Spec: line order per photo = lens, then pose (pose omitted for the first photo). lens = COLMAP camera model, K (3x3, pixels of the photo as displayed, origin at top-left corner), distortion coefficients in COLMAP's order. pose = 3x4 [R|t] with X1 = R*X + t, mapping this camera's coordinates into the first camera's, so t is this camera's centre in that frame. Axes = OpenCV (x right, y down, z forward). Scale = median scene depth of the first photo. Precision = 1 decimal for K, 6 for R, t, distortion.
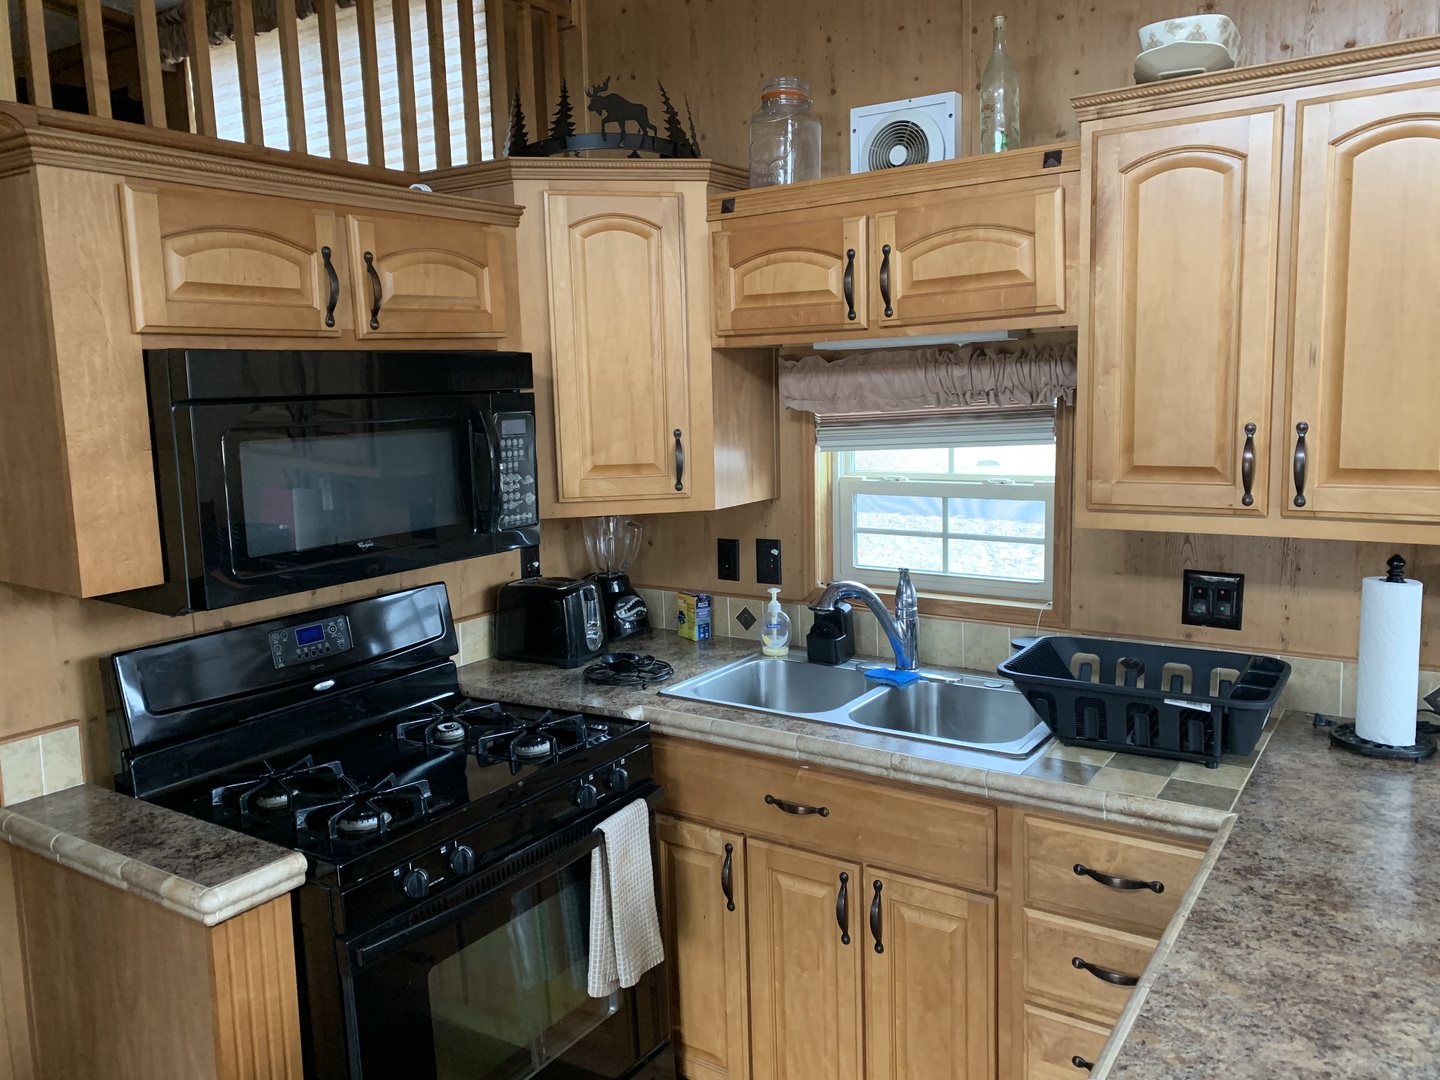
lens RADIAL K [[1104.9, 0, 721.3], [0, 1104.9, 521.3], [0, 0, 1]] dist [0.155622, -0.254706]
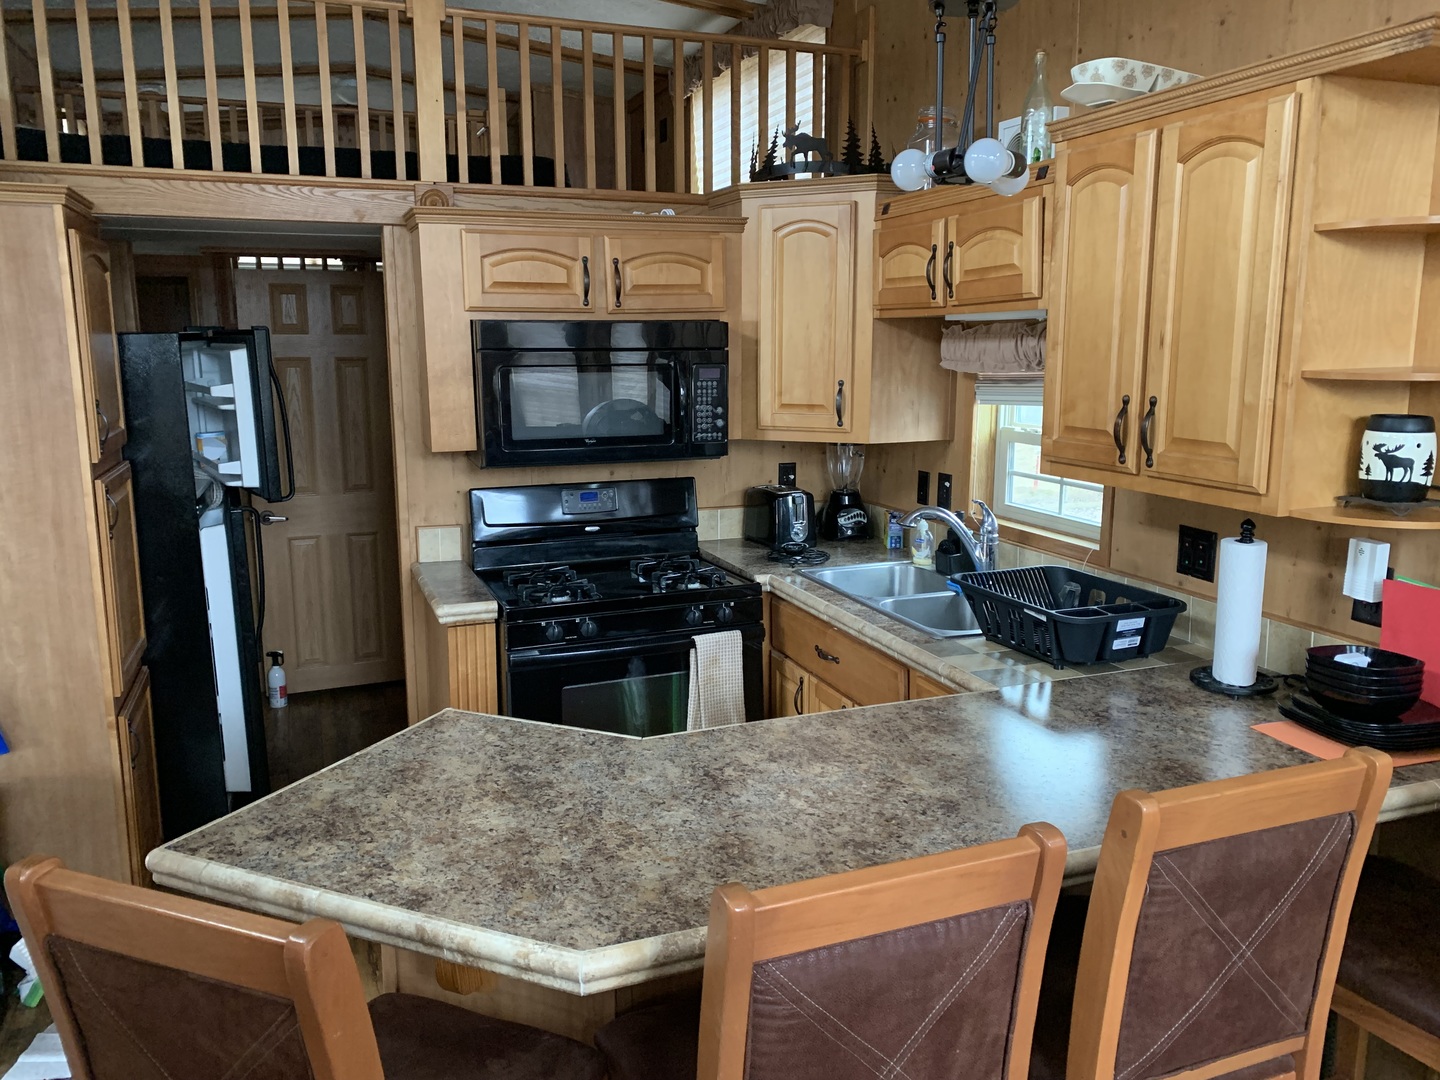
lens RADIAL K [[1104.9, 0, 721.3], [0, 1104.9, 521.3], [0, 0, 1]] dist [0.155622, -0.254706]
pose [[0.817084, 0.120690, -0.563745, 0.668663], [-0.092856, 0.992626, 0.077923, -0.005669], [0.568992, -0.011322, 0.822265, -0.195418]]
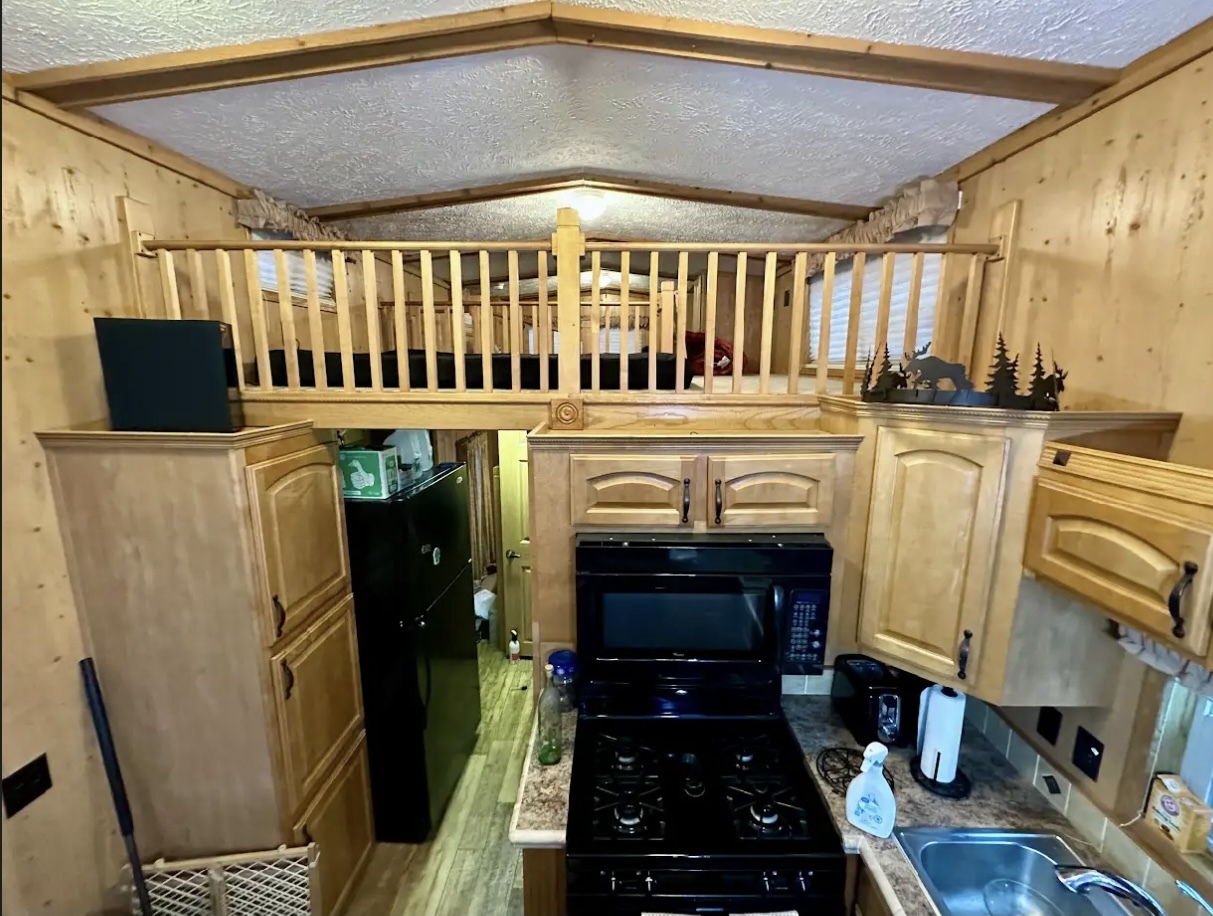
lens RADIAL K [[518.9, 0, 603.6], [0, 518.9, 447.8], [0, 0, 1]] dist [-0.023444, 0.012676]
pose [[0.551779, 0.177329, -0.814920, 0.168817], [-0.128082, 0.983560, 0.127302, -0.318139], [0.824097, 0.034134, 0.565420, 0.403154]]
